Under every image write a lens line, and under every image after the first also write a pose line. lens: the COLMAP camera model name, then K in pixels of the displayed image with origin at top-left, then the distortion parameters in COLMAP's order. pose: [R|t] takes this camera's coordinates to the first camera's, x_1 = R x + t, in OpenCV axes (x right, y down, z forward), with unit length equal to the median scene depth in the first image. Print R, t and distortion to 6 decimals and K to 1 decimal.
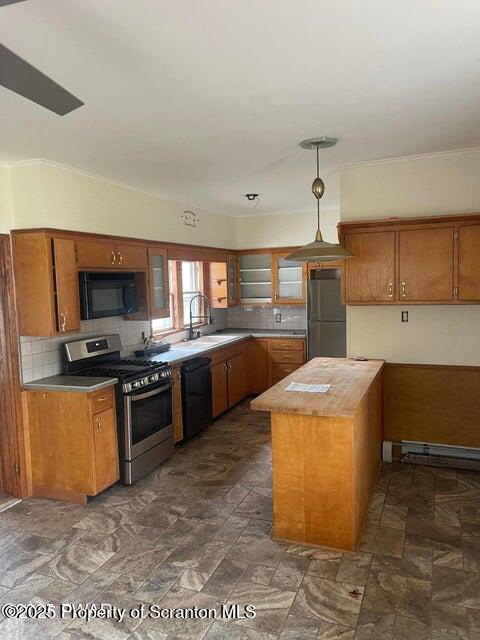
lens RADIAL K [[474.2, 0, 232.4], [0, 474.2, 320.1], [0, 0, 1]] dist [0.048586, -0.105394]
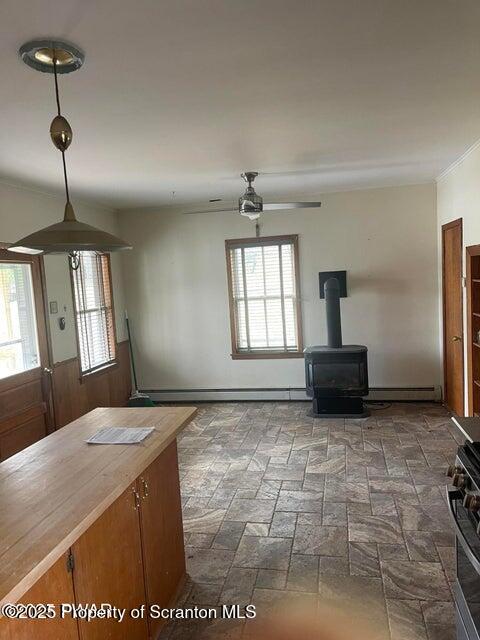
lens RADIAL K [[474.2, 0, 232.4], [0, 474.2, 320.1], [0, 0, 1]] dist [0.048586, -0.105394]
pose [[-0.980255, 0.107018, -0.166275, 0.101768], [0.077198, 0.981277, 0.176454, -0.146332], [0.182046, 0.160134, -0.970163, 1.797231]]
